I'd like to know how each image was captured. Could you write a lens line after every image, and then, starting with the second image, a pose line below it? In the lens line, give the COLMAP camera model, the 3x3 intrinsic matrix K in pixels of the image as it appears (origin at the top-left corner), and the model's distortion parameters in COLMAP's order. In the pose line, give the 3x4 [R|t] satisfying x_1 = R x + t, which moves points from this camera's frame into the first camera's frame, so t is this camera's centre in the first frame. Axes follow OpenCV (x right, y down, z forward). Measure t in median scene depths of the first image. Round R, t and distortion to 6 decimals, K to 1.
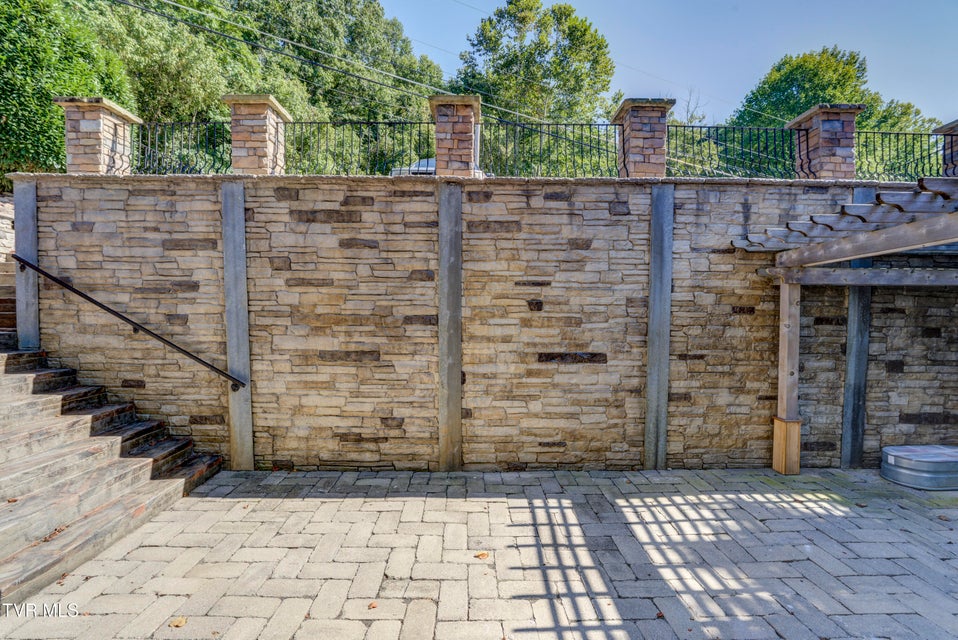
lens RADIAL K [[427.5, 0, 483.8], [0, 427.5, 325.1], [0, 0, 1]] dist [-0.014396, 0.000756]
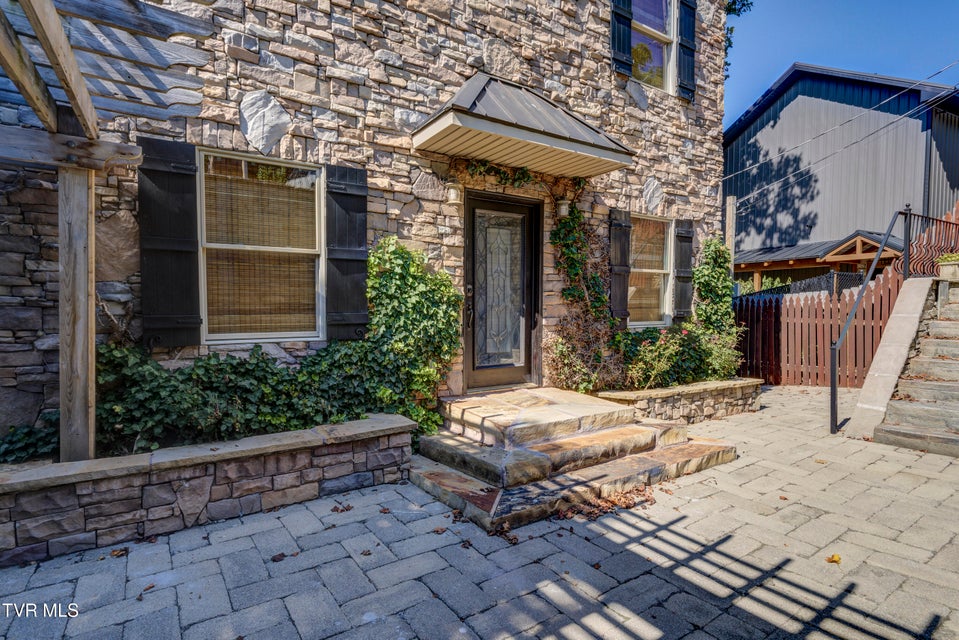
lens RADIAL K [[480.4, 0, 488.5], [0, 480.4, 321.4], [0, 0, 1]] dist [-0.002042, -0.003887]
pose [[-0.834682, 0.010824, -0.550626, 0.601935], [-0.006428, 0.999547, 0.029394, 0.085135], [0.550695, 0.028074, -0.834234, 0.879437]]
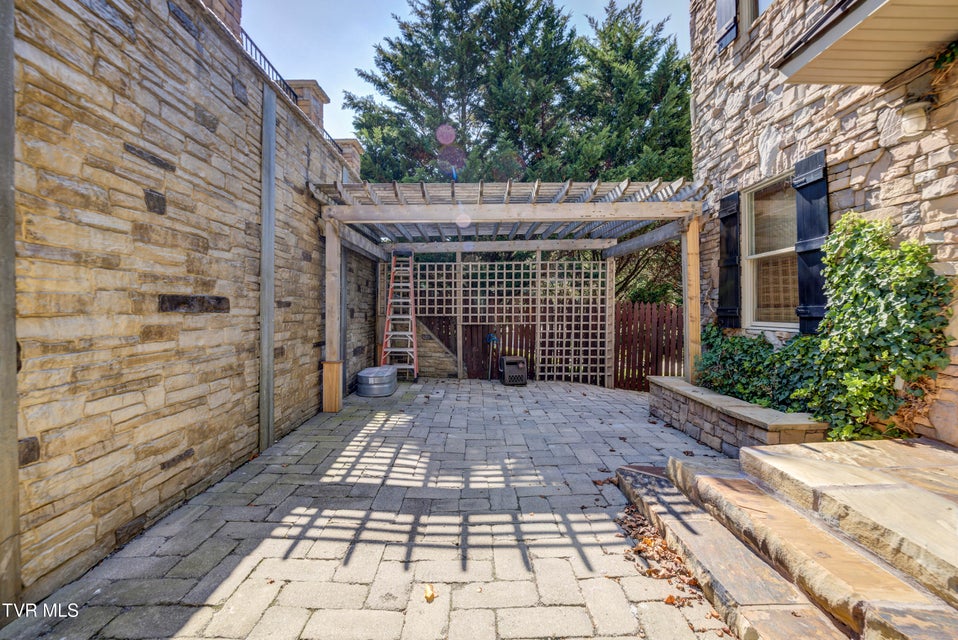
lens RADIAL K [[456.7, 0, 469.9], [0, 456.7, 314.8], [0, 0, 1]] dist [-0.010053, -0.000013]
pose [[0.024212, -0.015520, 0.999586, -0.425044], [0.018205, 0.999721, 0.015081, 0.089613], [-0.999541, 0.017833, 0.024488, 0.607729]]
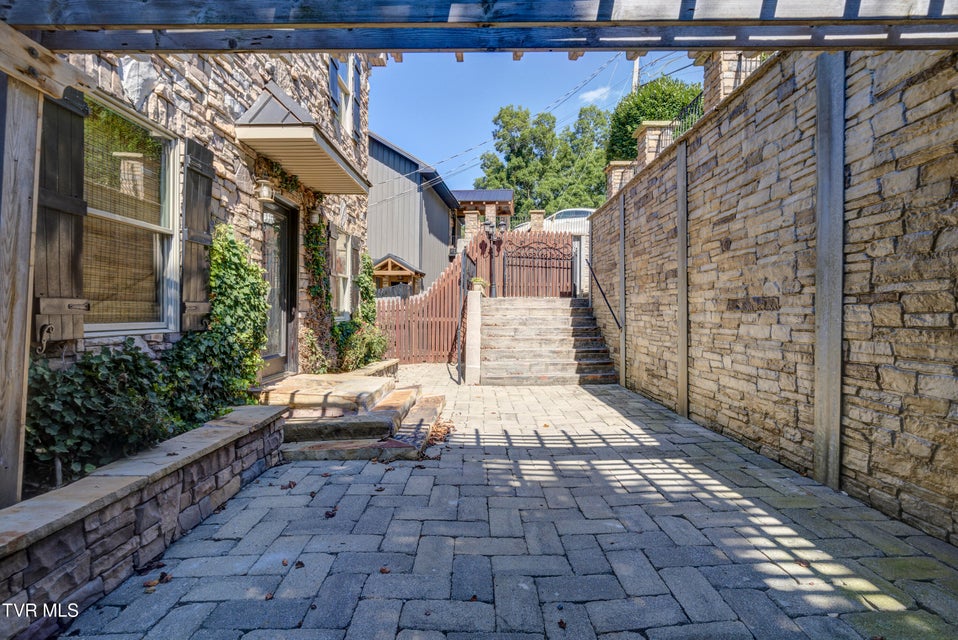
lens RADIAL K [[479.9, 0, 477.5], [0, 479.9, 312.6], [0, 0, 1]] dist [-0.002042, -0.003887]
pose [[-0.010132, -0.006787, -0.999926, 1.103065], [-0.021217, 0.999753, -0.006571, 0.108900], [0.999724, 0.021149, -0.010273, 0.508221]]
